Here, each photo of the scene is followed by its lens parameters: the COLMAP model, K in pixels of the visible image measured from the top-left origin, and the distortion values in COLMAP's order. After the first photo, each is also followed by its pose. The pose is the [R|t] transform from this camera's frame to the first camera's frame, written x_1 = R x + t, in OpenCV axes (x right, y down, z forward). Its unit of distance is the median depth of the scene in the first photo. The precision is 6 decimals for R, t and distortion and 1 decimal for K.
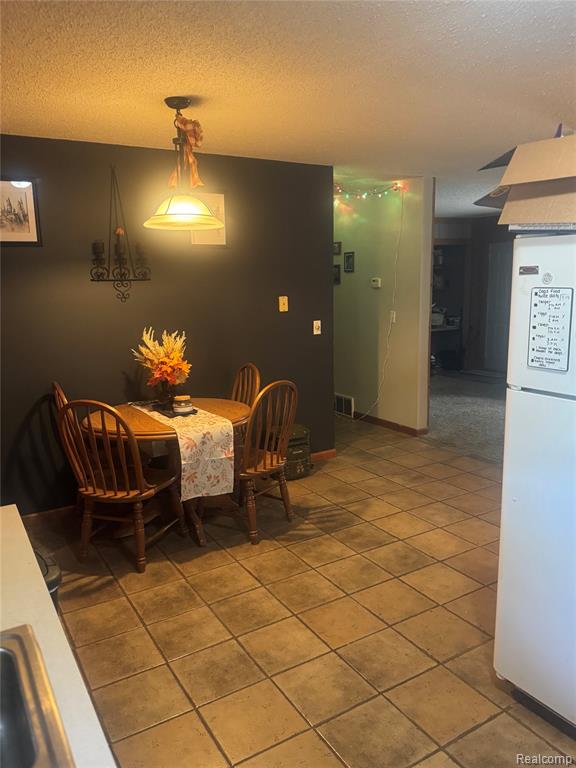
lens RADIAL K [[581.2, 0, 288.0], [0, 581.2, 384.0], [0, 0, 1]] dist [0.004719, -0.005223]
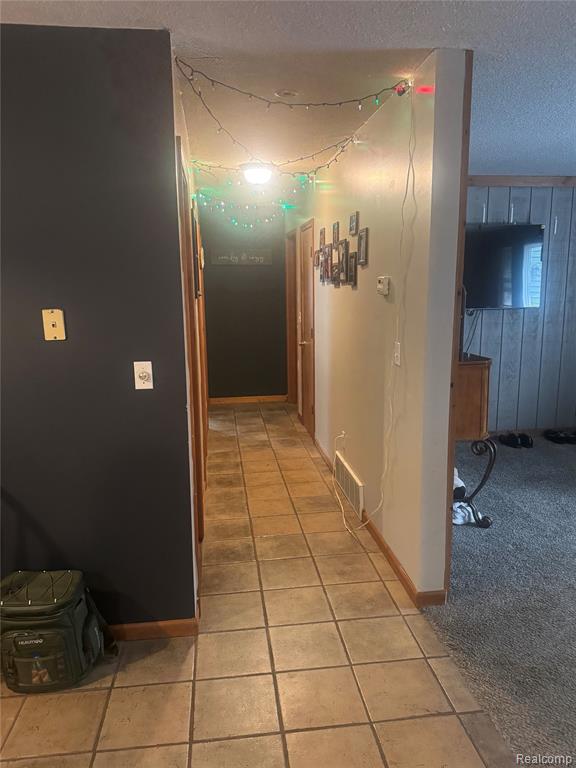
lens RADIAL K [[581.2, 0, 288.0], [0, 581.2, 384.0], [0, 0, 1]] dist [0.004719, -0.005223]
pose [[0.918902, 0.085891, -0.385023, 0.431739], [-0.087186, 0.996092, 0.014128, -0.133945], [0.384731, 0.020586, 0.922799, 0.747680]]
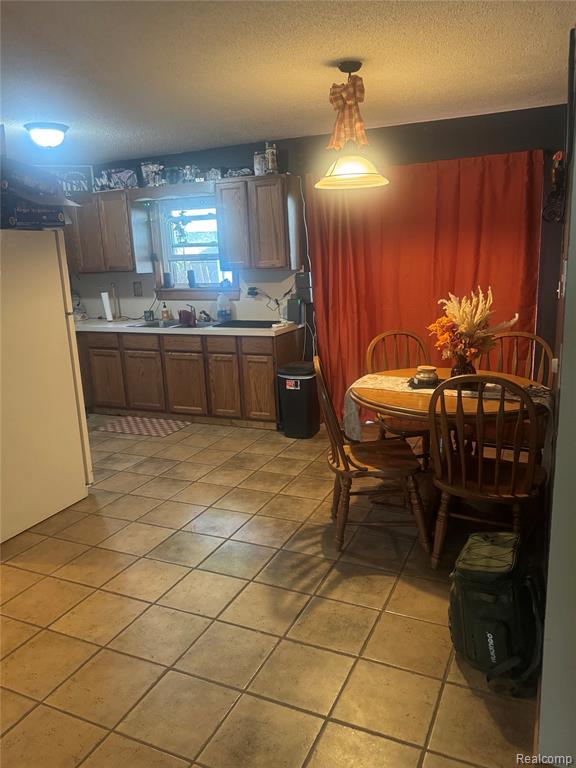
lens RADIAL K [[581.2, 0, 288.0], [0, 581.2, 384.0], [0, 0, 1]] dist [0.004719, -0.005223]
pose [[-0.826697, 0.177023, -0.534075, 0.428300], [-0.042801, 0.926680, 0.373406, -0.252785], [0.561018, 0.331552, -0.758507, 1.448415]]
